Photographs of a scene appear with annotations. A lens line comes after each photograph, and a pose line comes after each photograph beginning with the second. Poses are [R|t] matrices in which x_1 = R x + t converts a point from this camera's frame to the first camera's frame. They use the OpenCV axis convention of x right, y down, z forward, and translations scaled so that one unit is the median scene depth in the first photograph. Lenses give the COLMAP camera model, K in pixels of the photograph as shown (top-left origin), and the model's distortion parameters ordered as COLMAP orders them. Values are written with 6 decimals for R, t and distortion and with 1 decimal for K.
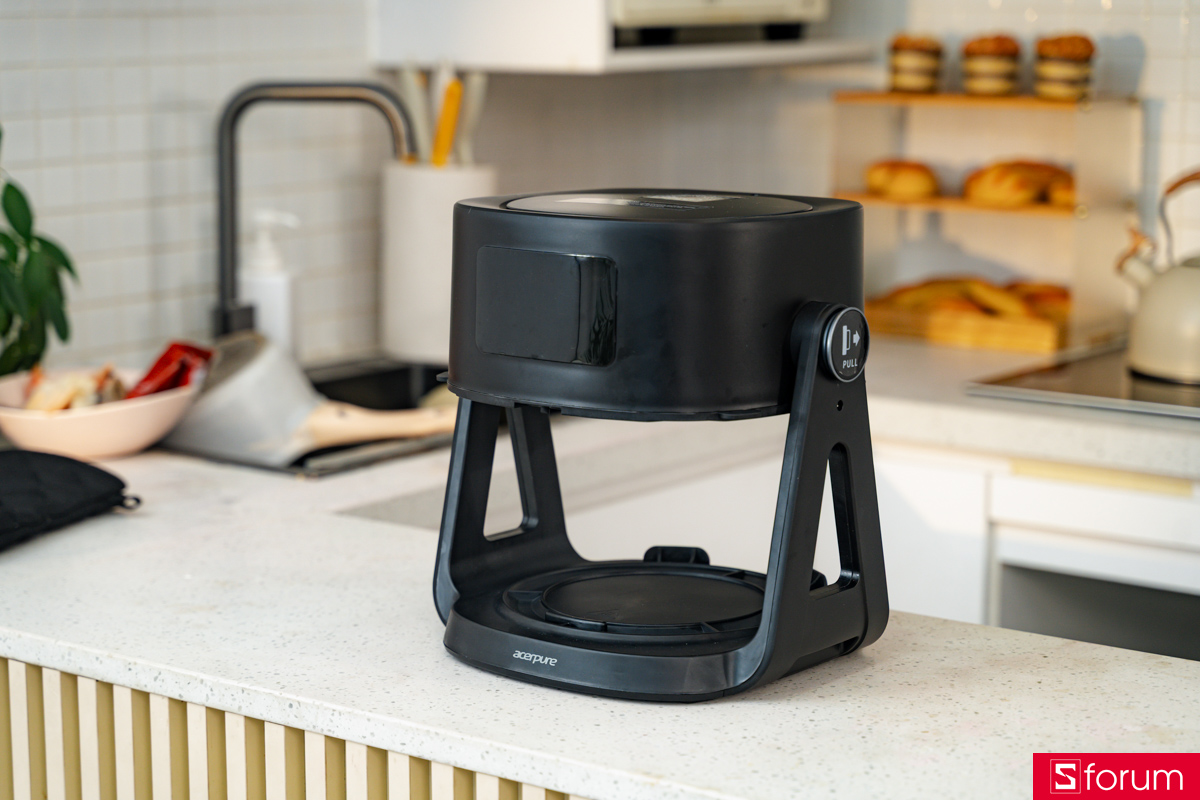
lens RADIAL K [[2572.9, 0, 589.6], [0, 2572.9, 396.2], [0, 0, 1]] dist [0.009438, 0.000000]
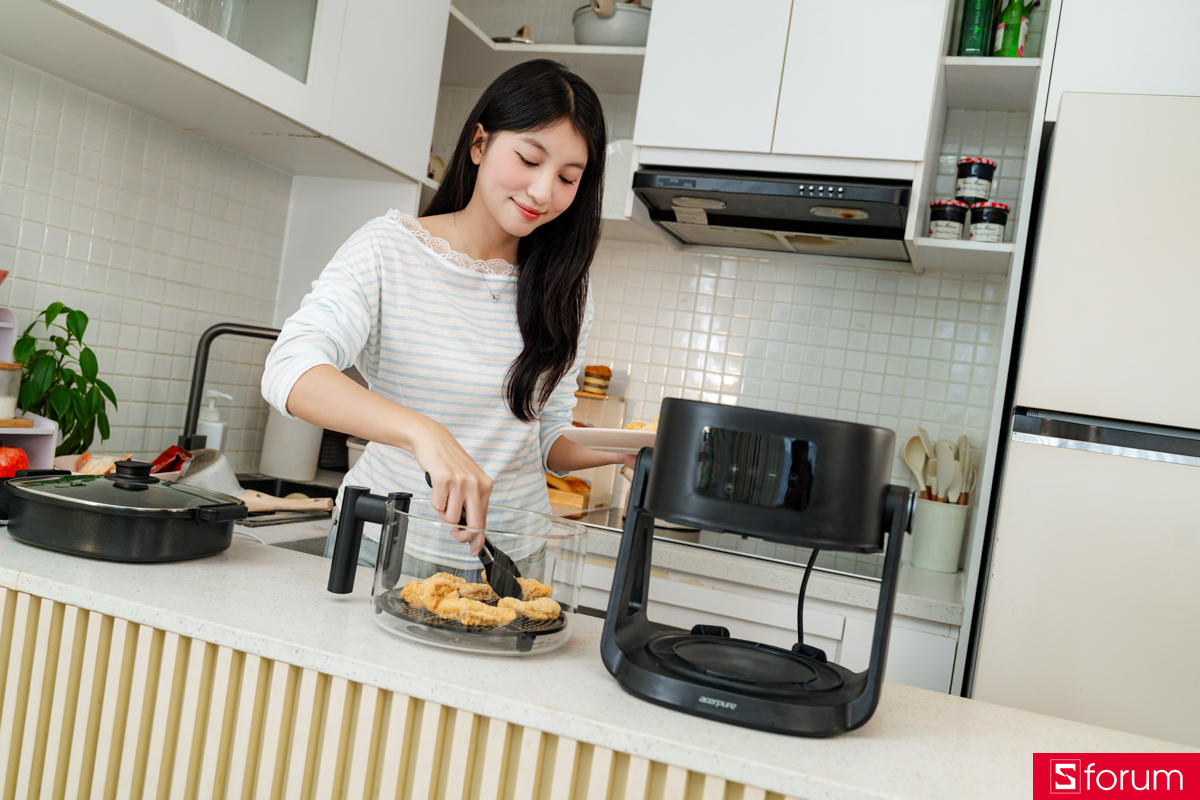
lens RADIAL K [[1031.6, 0, 597.3], [0, 1031.6, 405.4], [0, 0, 1]] dist [0.000069, -0.012971]
pose [[0.943459, 0.133412, 0.303457, -0.145489], [-0.091587, 0.984712, -0.148172, 0.044448], [-0.318586, 0.112002, 0.941254, 0.299427]]
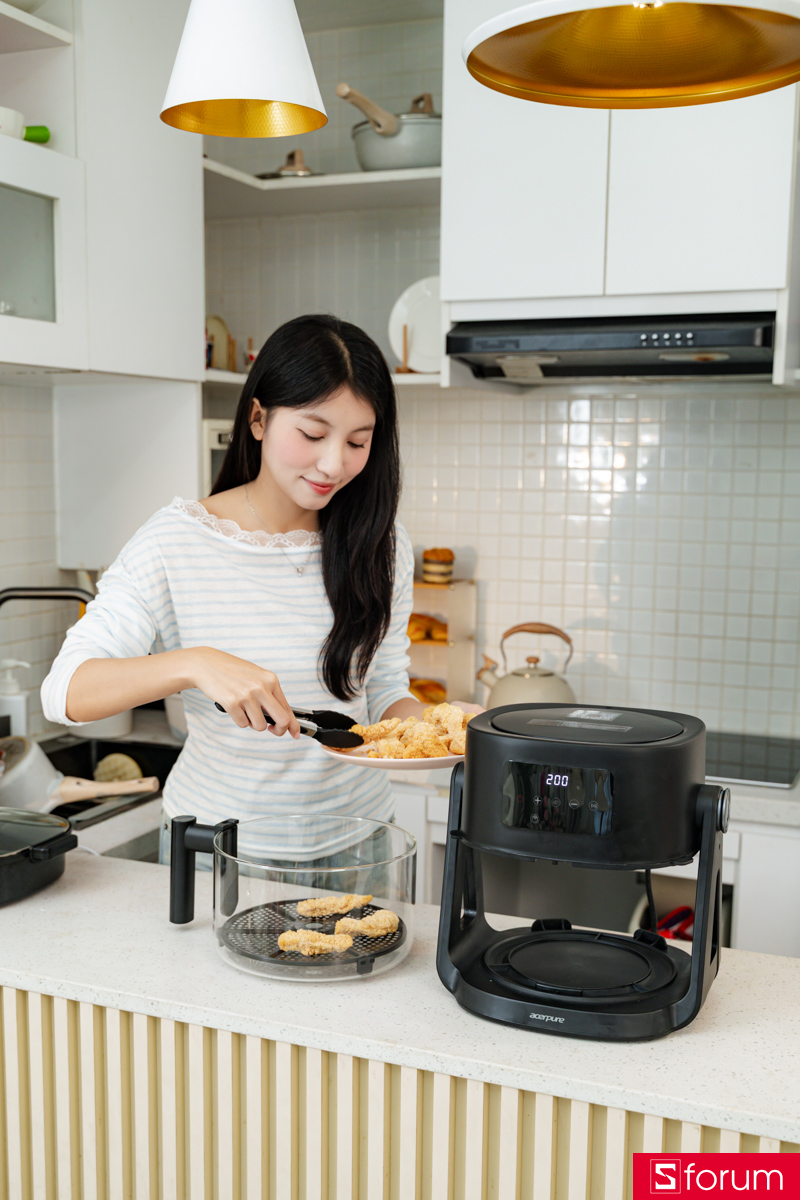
lens RADIAL K [[1389.2, 0, 370.9], [0, 1389.2, 658.1], [0, 0, 1]] dist [-0.008010, 0.000000]
pose [[0.973107, -0.024189, 0.229078, -0.169428], [0.028071, 0.999512, -0.013703, -0.086870], [-0.228635, 0.019765, 0.973312, 0.060838]]
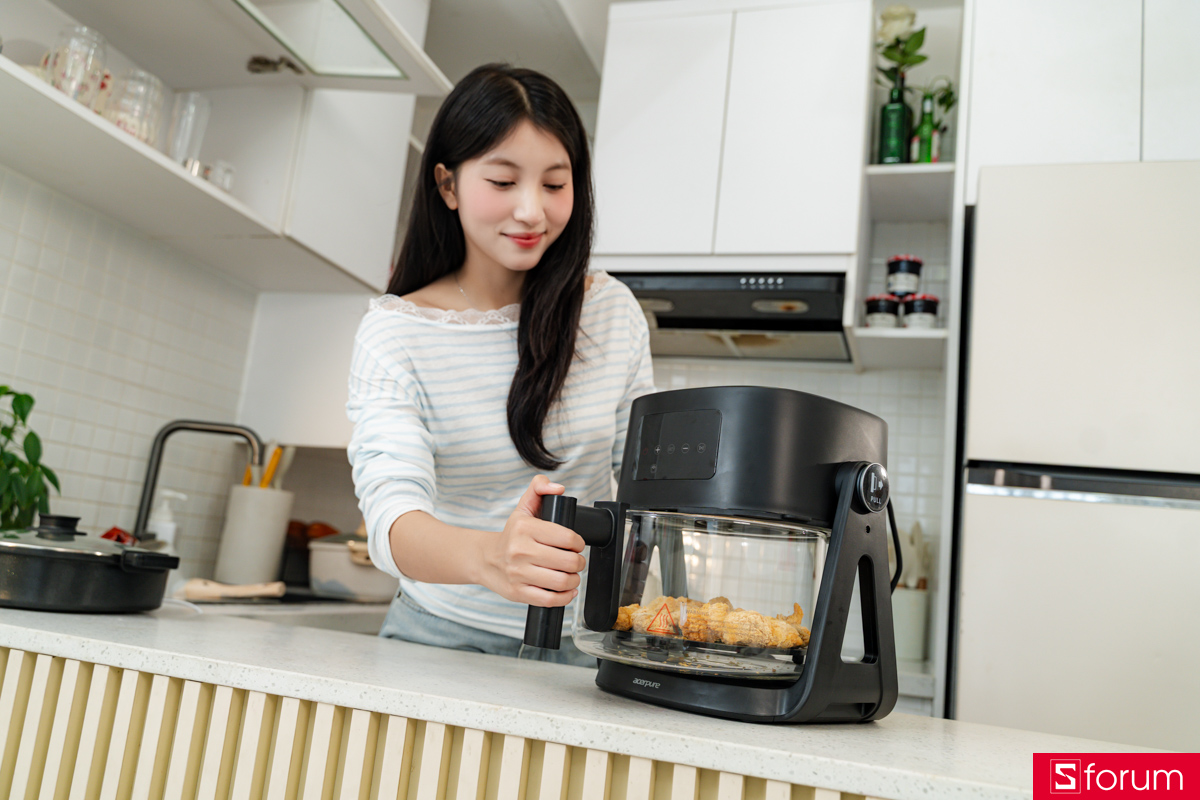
lens RADIAL K [[957.0, 0, 597.0], [0, 957.0, 404.9], [0, 0, 1]] dist [0.005765, -0.012060]
pose [[0.937032, 0.160217, 0.310326, -0.096929], [-0.053134, 0.943620, -0.326738, 0.136502], [-0.345178, 0.289675, 0.892715, 0.386150]]
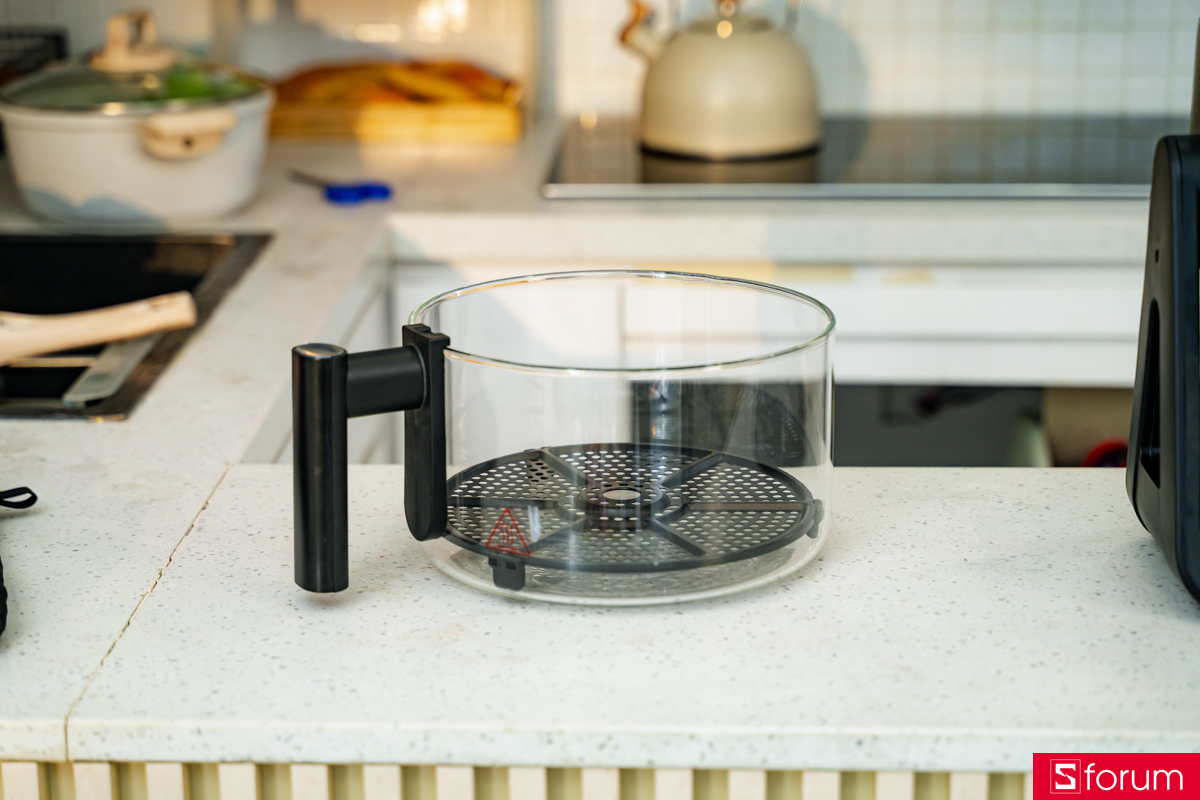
lens RADIAL K [[2572.9, 0, 590.7], [0, 2572.9, 408.5], [0, 0, 1]] dist [0.009438, 0.000000]
pose [[0.825680, -0.162177, 0.540326, -0.533680], [0.102638, 0.984988, 0.138799, -0.081666], [-0.554724, -0.059145, 0.829930, 0.403179]]
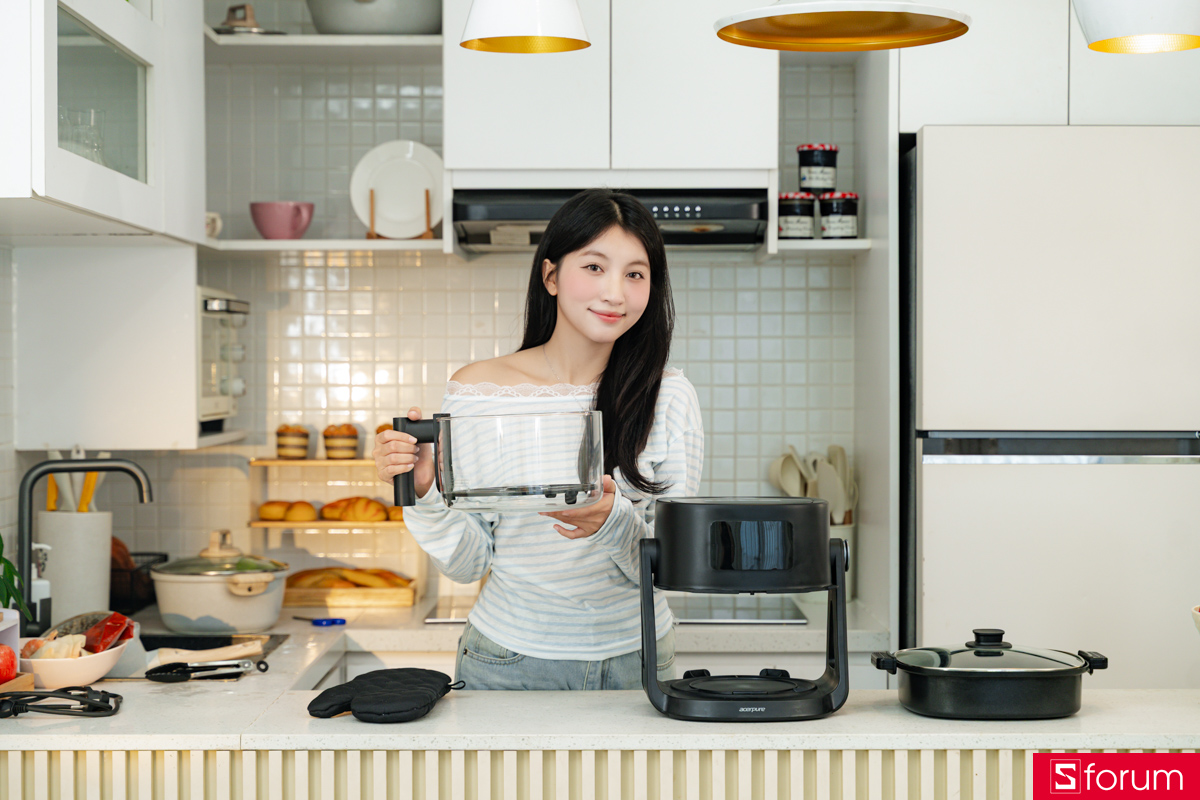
lens RADIAL K [[2261.8, 0, 608.9], [0, 2261.8, 407.0], [0, 0, 1]] dist [0.012990, 0.000000]
pose [[0.794535, -0.011753, 0.607104, -1.117757], [0.100357, 0.988605, -0.112202, 0.061584], [-0.598867, 0.150076, 0.786661, -0.518734]]
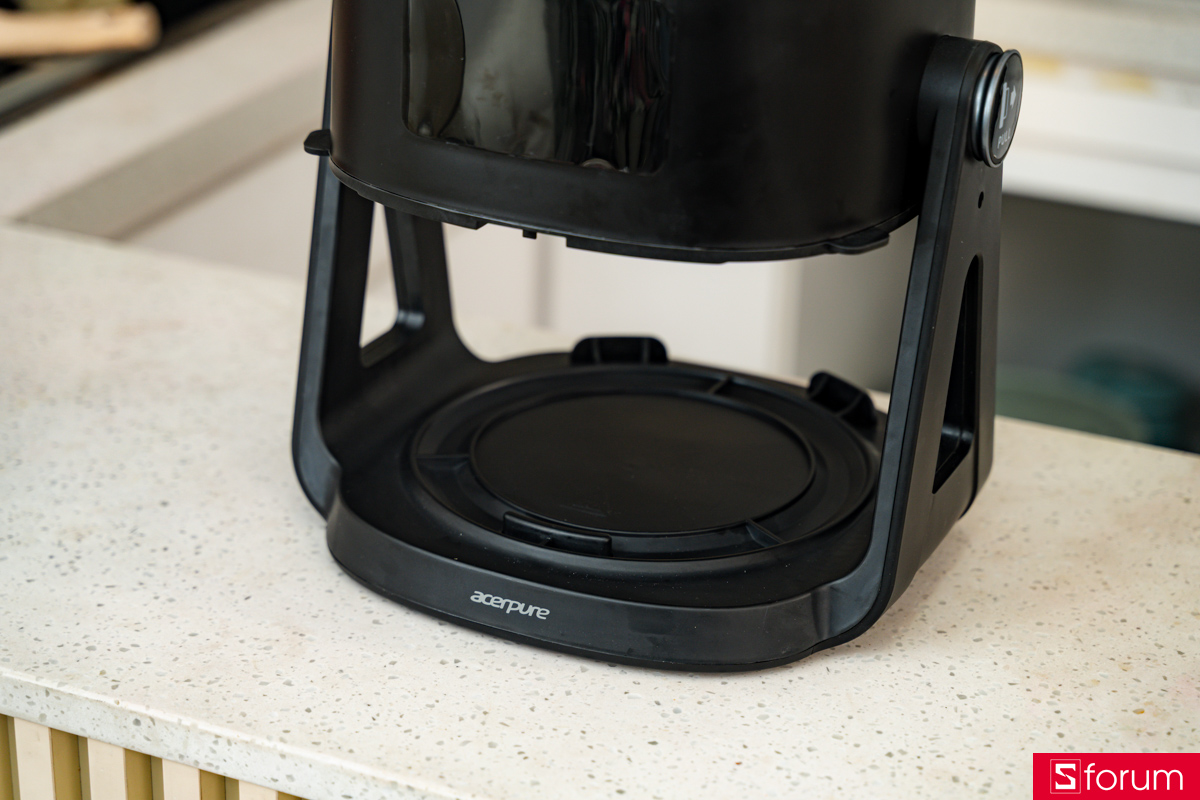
lens RADIAL K [[2572.9, 0, 592.1], [0, 2572.9, 406.0], [0, 0, 1]] dist [0.009438, 0.000000]
pose [[0.973127, -0.070858, 0.219097, -0.131462], [0.011338, 0.965069, 0.261751, -0.108266], [-0.229991, -0.252233, 0.939938, 0.383958]]
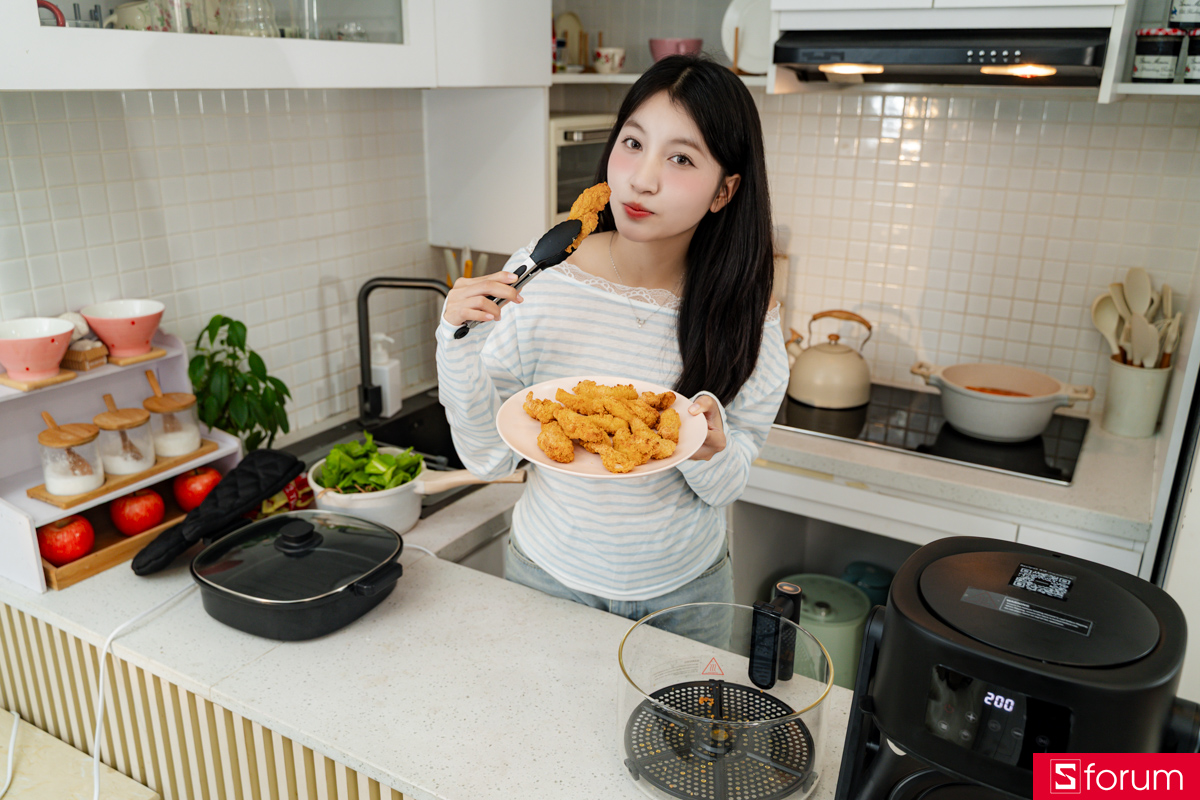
lens RADIAL K [[957.0, 0, 597.1], [0, 957.0, 403.3], [0, 0, 1]] dist [0.005765, -0.012060]
pose [[0.993070, -0.024561, 0.114927, -0.075547], [0.004452, 0.985078, 0.172048, -0.240559], [-0.117438, -0.170344, 0.978361, 0.377497]]
